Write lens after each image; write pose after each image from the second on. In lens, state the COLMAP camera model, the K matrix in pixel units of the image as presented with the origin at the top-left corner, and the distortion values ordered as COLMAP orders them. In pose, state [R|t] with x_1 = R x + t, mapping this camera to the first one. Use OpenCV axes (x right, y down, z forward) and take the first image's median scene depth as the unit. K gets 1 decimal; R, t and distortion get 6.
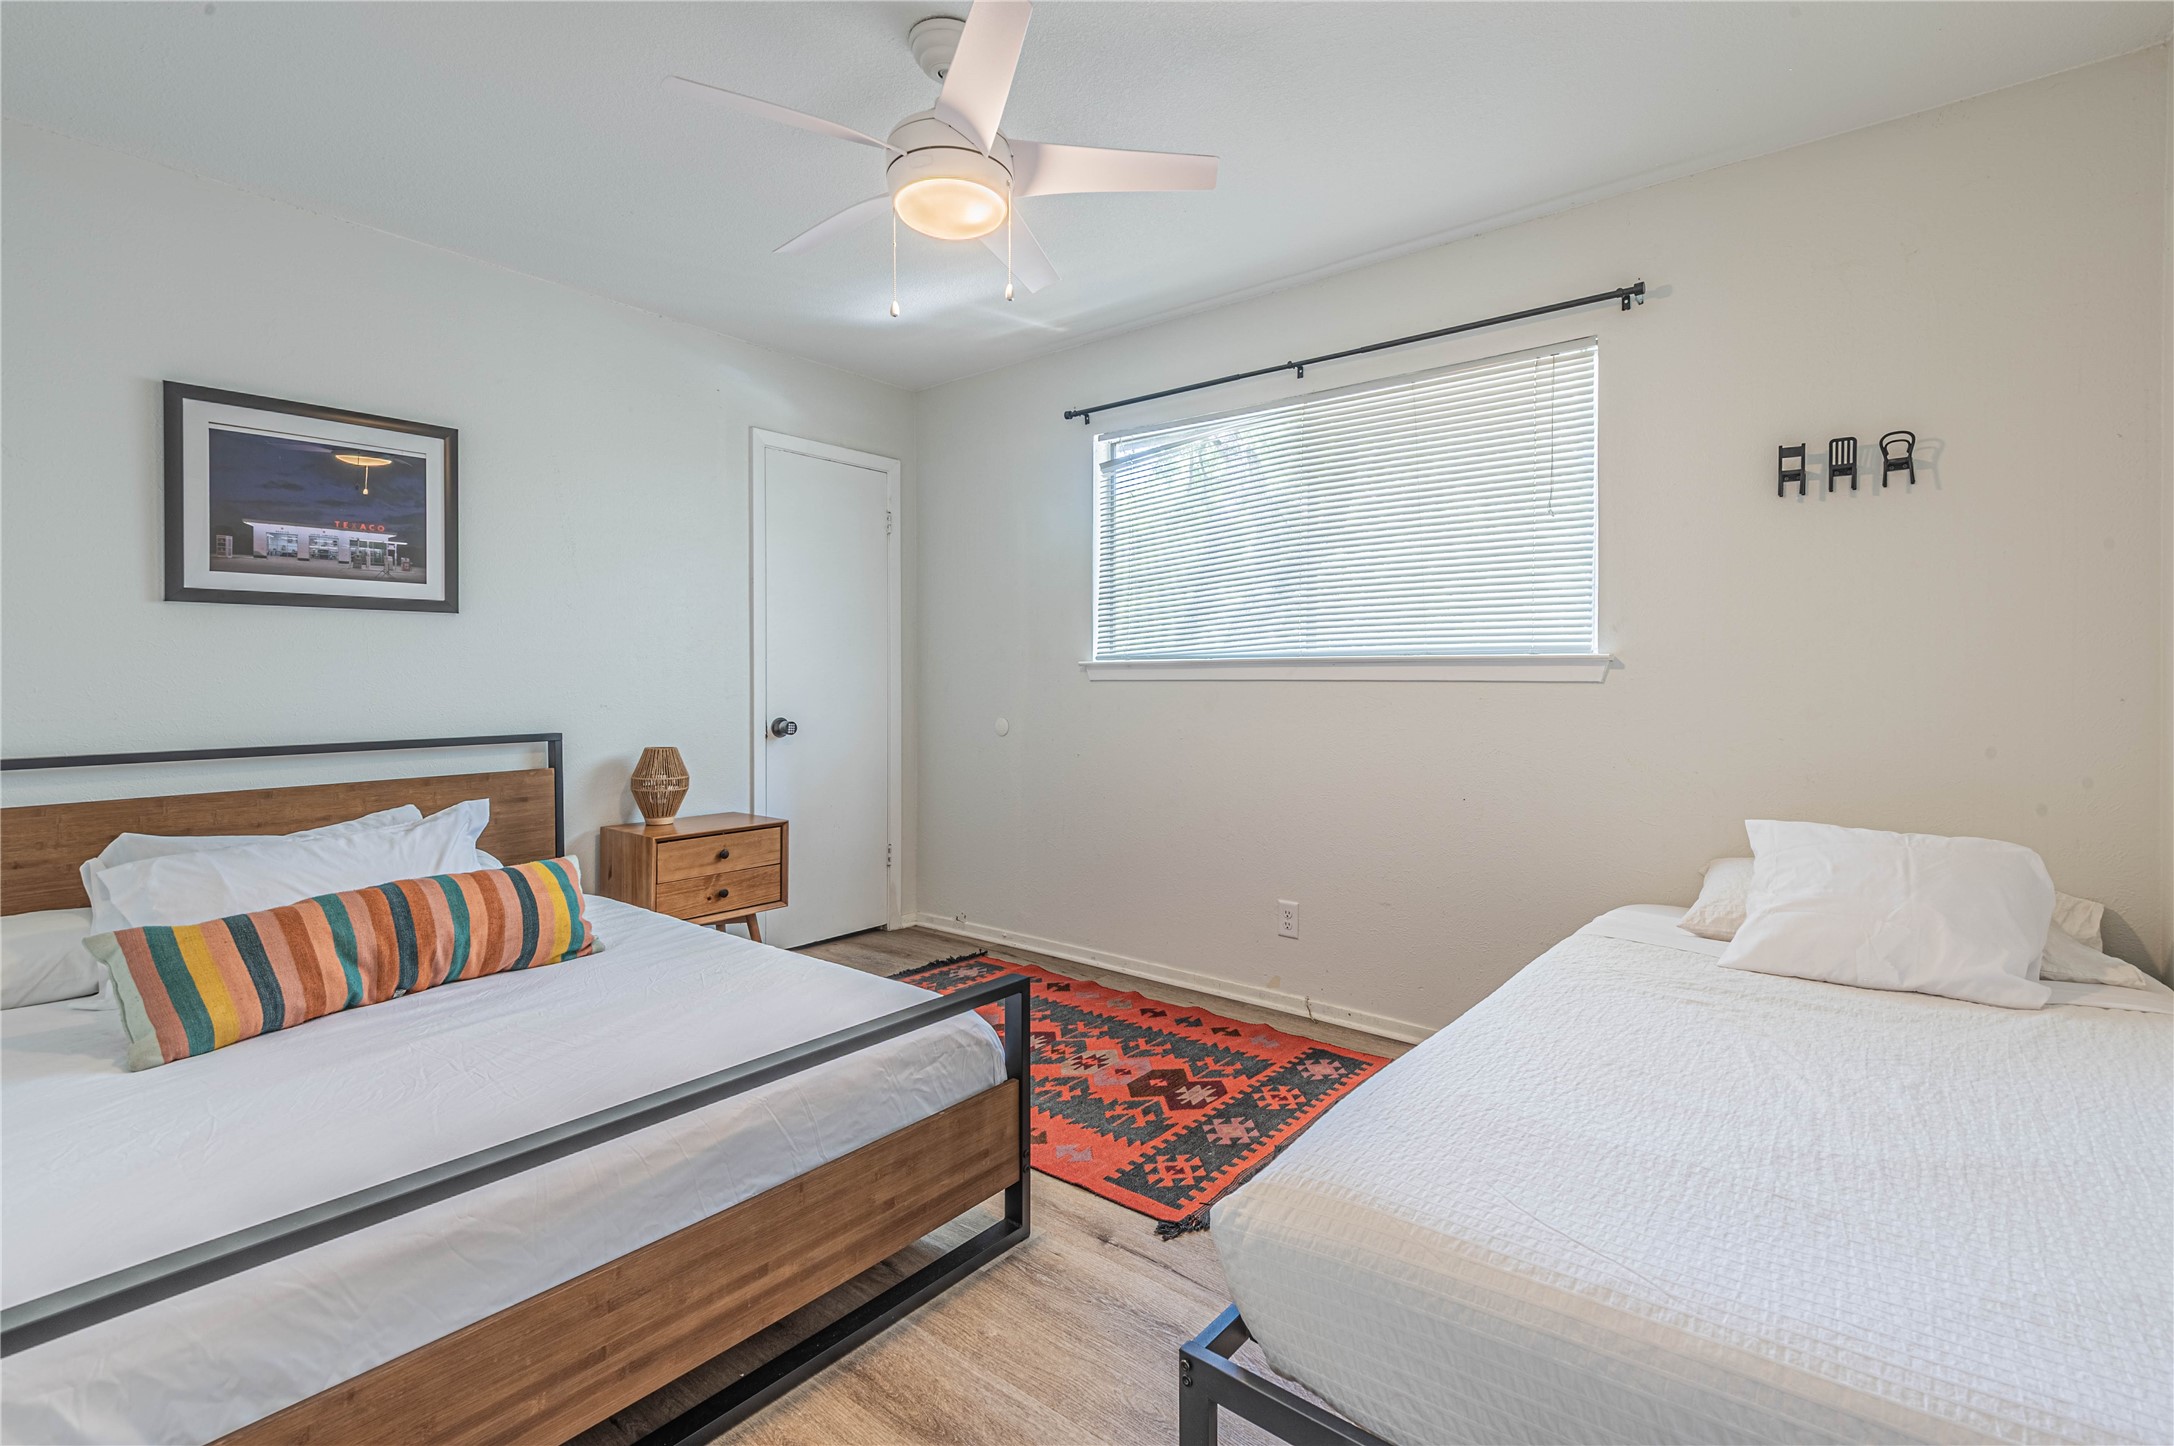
lens RADIAL K [[978.0, 0, 1097.0], [0, 978.0, 696.2], [0, 0, 1]] dist [0.031747, -0.000267]
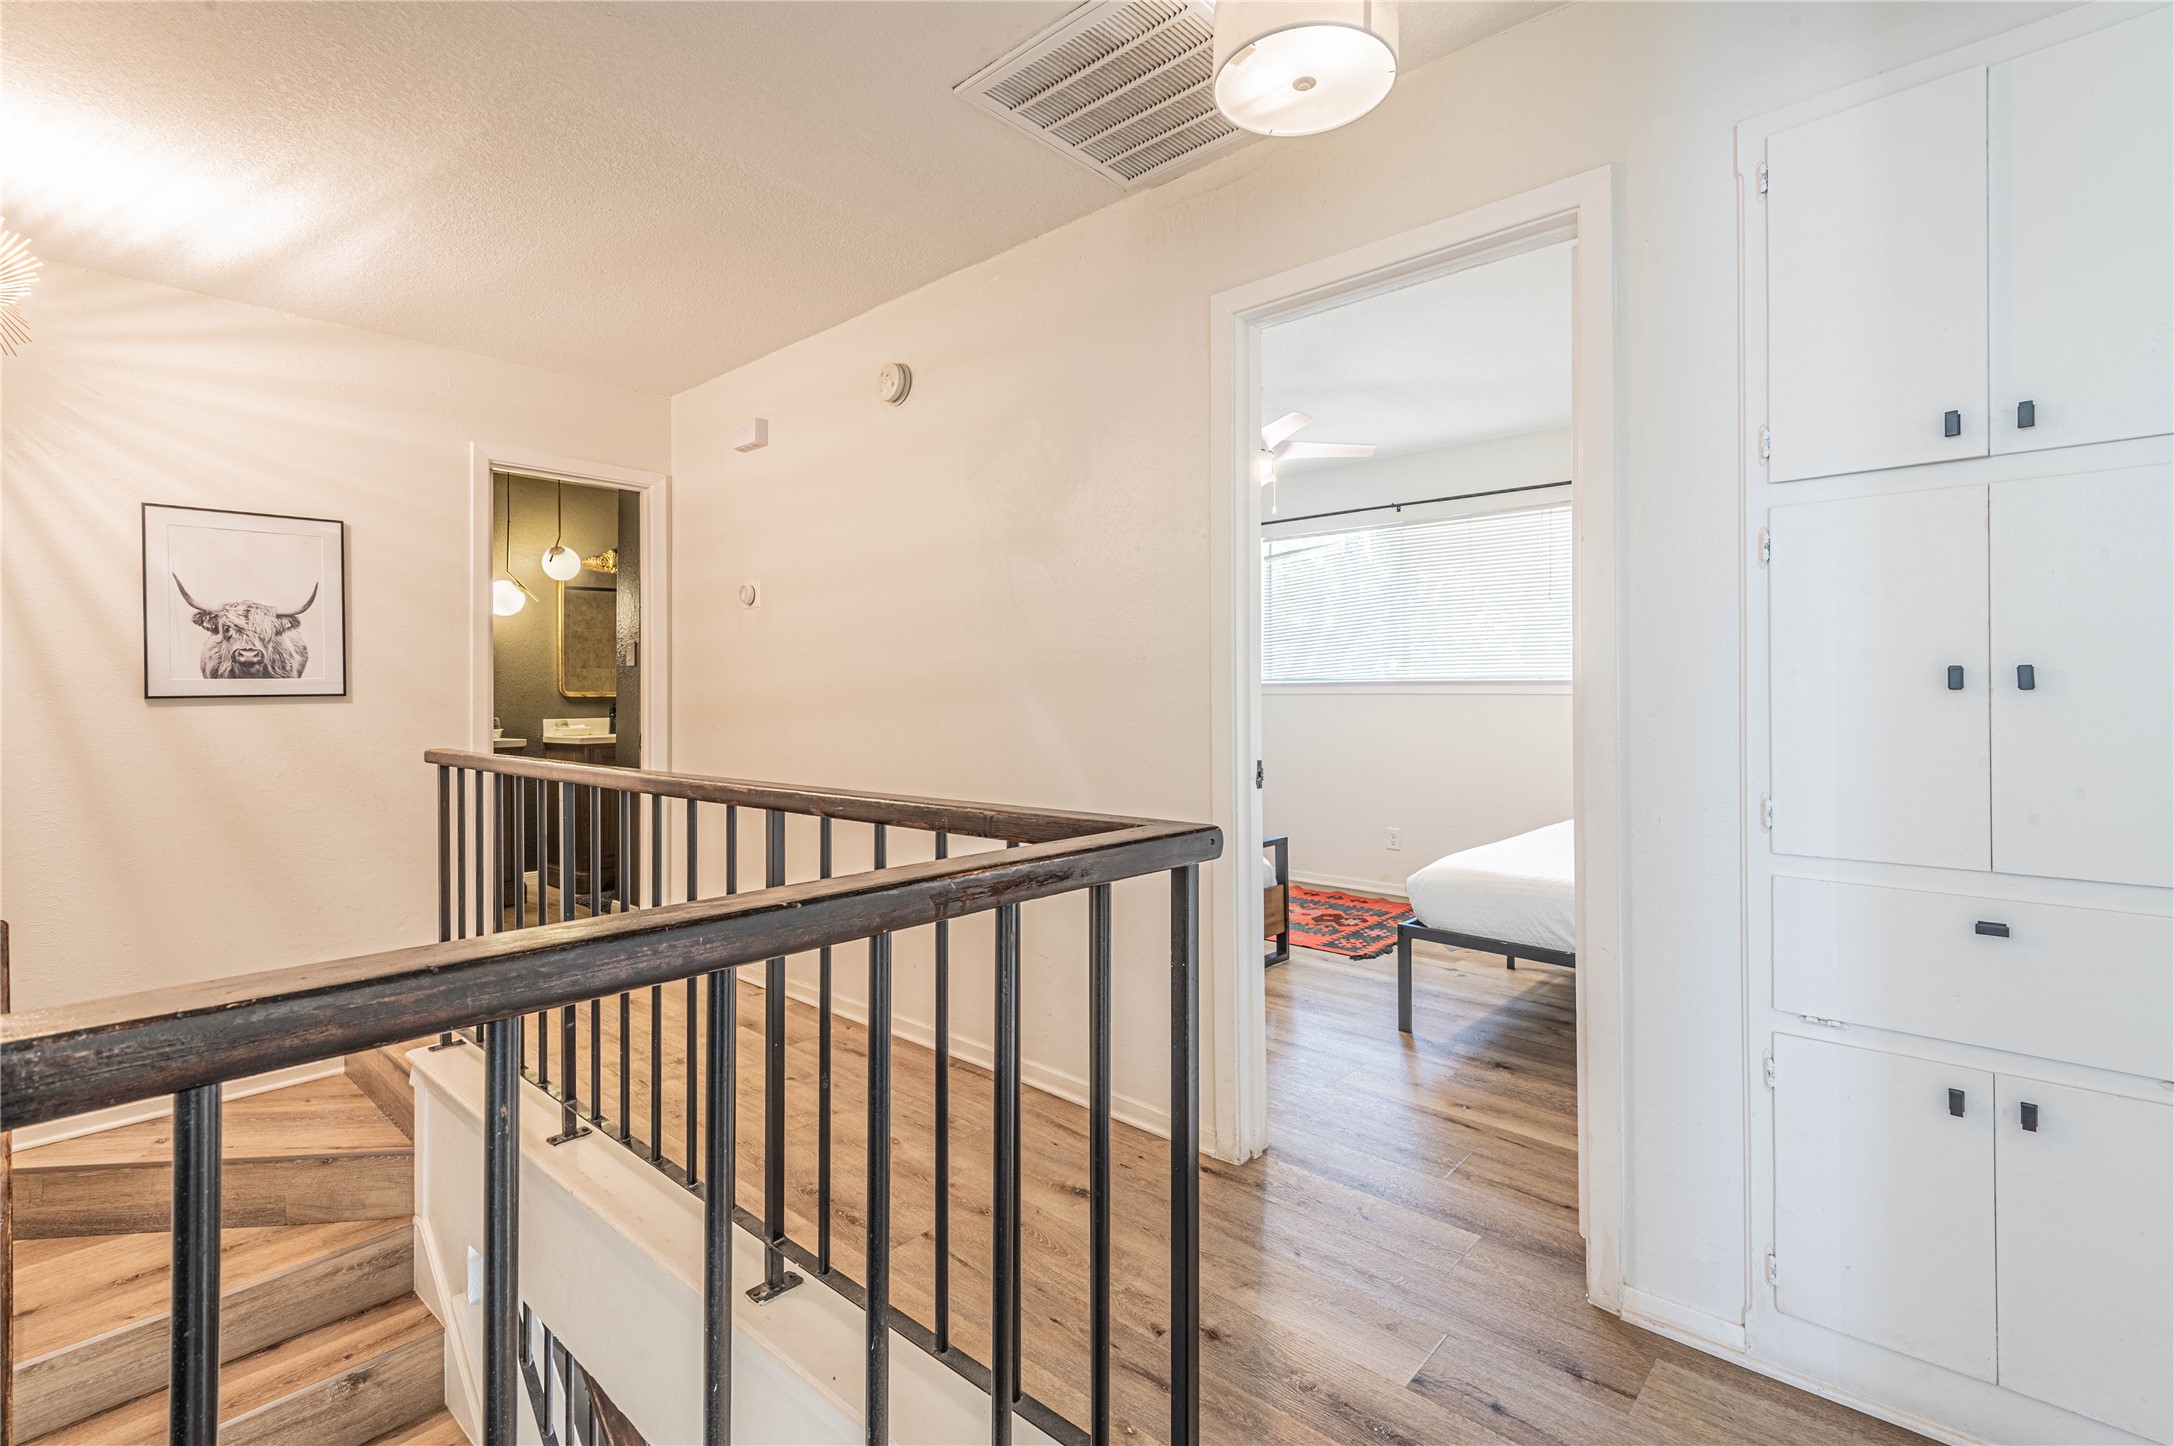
lens RADIAL K [[978.0, 0, 1097.0], [0, 978.0, 696.2], [0, 0, 1]] dist [0.031747, -0.000267]
pose [[0.999304, 0.000494, -0.037311, -0.253019], [-0.001172, 0.999834, -0.018155, 0.017984], [0.037296, 0.018186, 0.999139, -0.704053]]
